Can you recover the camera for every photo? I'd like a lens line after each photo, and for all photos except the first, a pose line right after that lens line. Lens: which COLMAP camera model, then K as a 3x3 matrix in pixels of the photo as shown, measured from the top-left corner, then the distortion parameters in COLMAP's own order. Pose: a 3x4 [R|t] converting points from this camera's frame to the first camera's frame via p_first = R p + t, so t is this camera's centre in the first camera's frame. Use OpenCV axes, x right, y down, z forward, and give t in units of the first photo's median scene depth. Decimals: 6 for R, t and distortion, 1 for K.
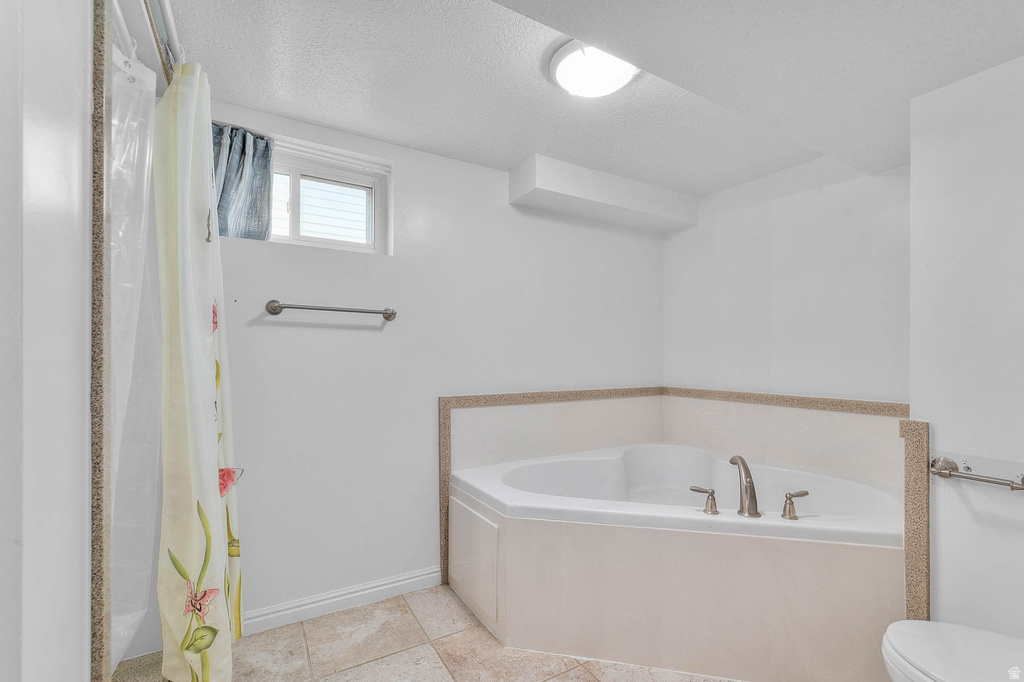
lens RADIAL K [[448.4, 0, 528.3], [0, 448.4, 357.0], [0, 0, 1]] dist [-0.001972, -0.000514]
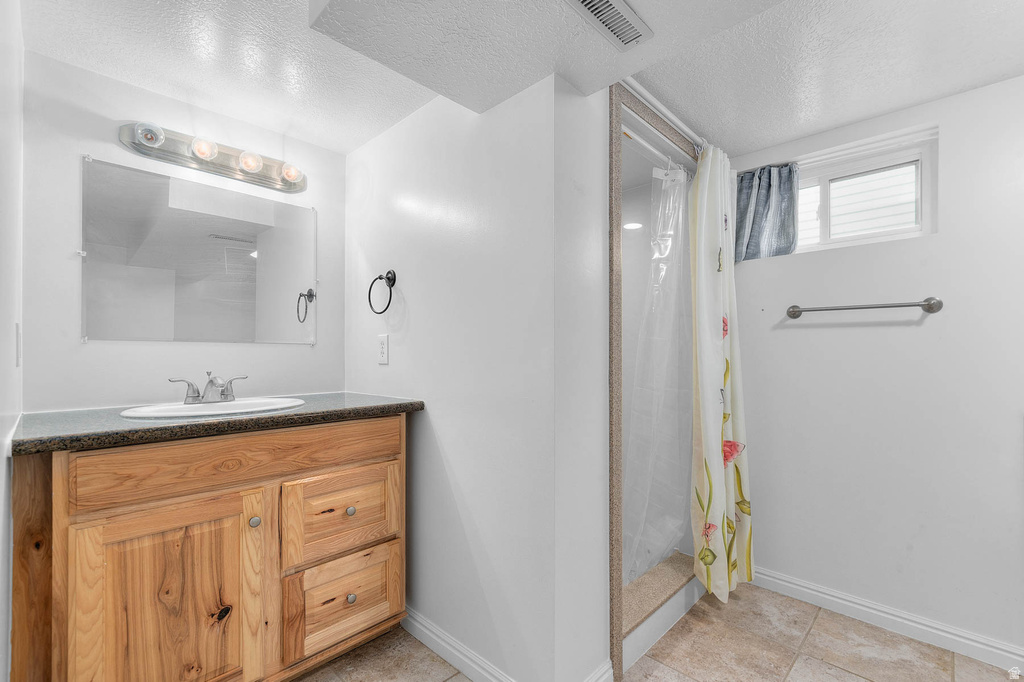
lens RADIAL K [[448.4, 0, 528.3], [0, 448.4, 357.0], [0, 0, 1]] dist [-0.001972, -0.000514]
pose [[0.261366, 0.002912, -0.965235, 0.343327], [-0.000981, 0.999996, 0.002751, -0.000466], [0.965239, 0.000227, 0.261367, 0.063337]]
